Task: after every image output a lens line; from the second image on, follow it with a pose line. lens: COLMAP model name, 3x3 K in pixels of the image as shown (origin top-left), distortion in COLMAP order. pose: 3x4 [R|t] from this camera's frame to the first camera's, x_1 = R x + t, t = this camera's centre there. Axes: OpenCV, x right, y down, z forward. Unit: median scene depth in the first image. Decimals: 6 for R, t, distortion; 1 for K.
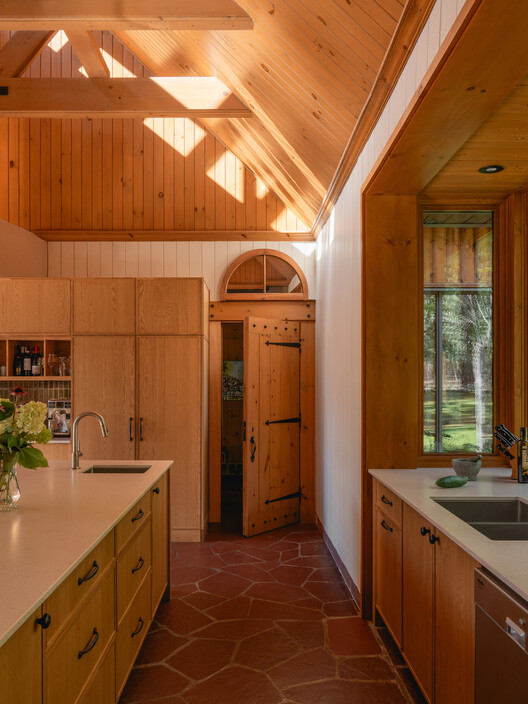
lens RADIAL K [[596.8, 0, 264.0], [0, 596.8, 352.0], [0, 0, 1]] dist [0.004767, 0.000620]
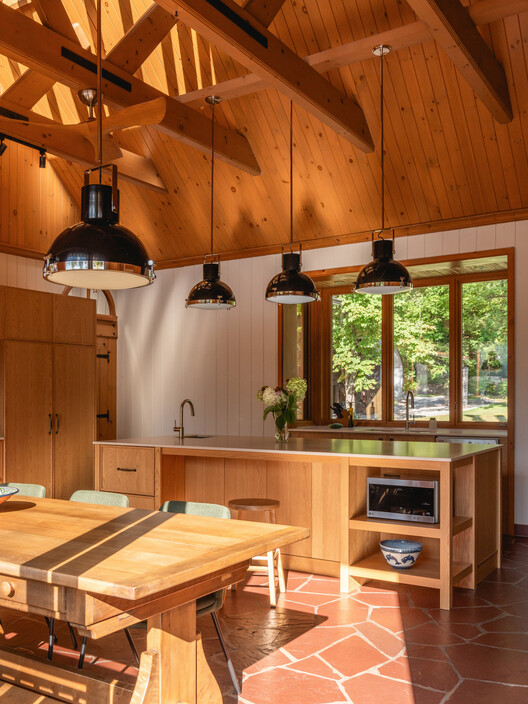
lens RADIAL K [[676.0, 0, 264.0], [0, 676.0, 352.0], [0, 0, 1]] dist [-0.013866, -0.005663]
pose [[0.540663, 0.047624, 0.839890, -0.967910], [-0.031214, 0.998844, -0.036544, 0.021349], [-0.840660, -0.006458, 0.541525, -0.047416]]
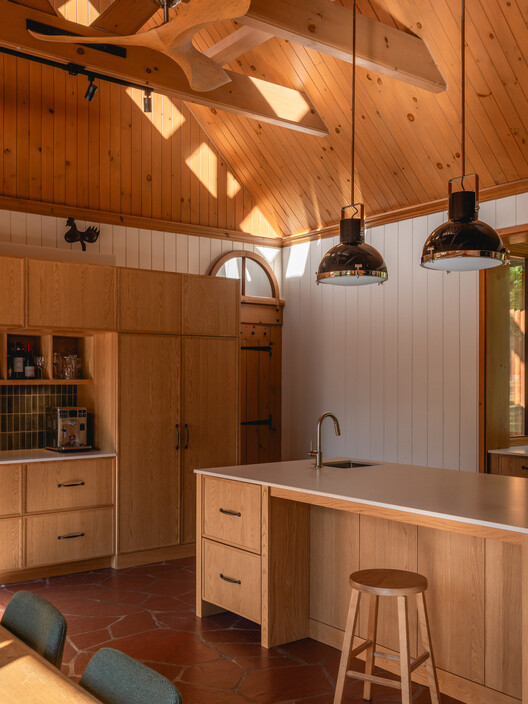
lens RADIAL K [[732.9, 0, 264.0], [0, 732.9, 352.0], [0, 0, 1]] dist [0.009192, 0.004306]
pose [[0.794229, 0.020616, 0.607268, -0.712945], [-0.023652, 0.999716, -0.003005, -0.001614], [-0.607158, -0.011976, 0.794491, 0.013797]]
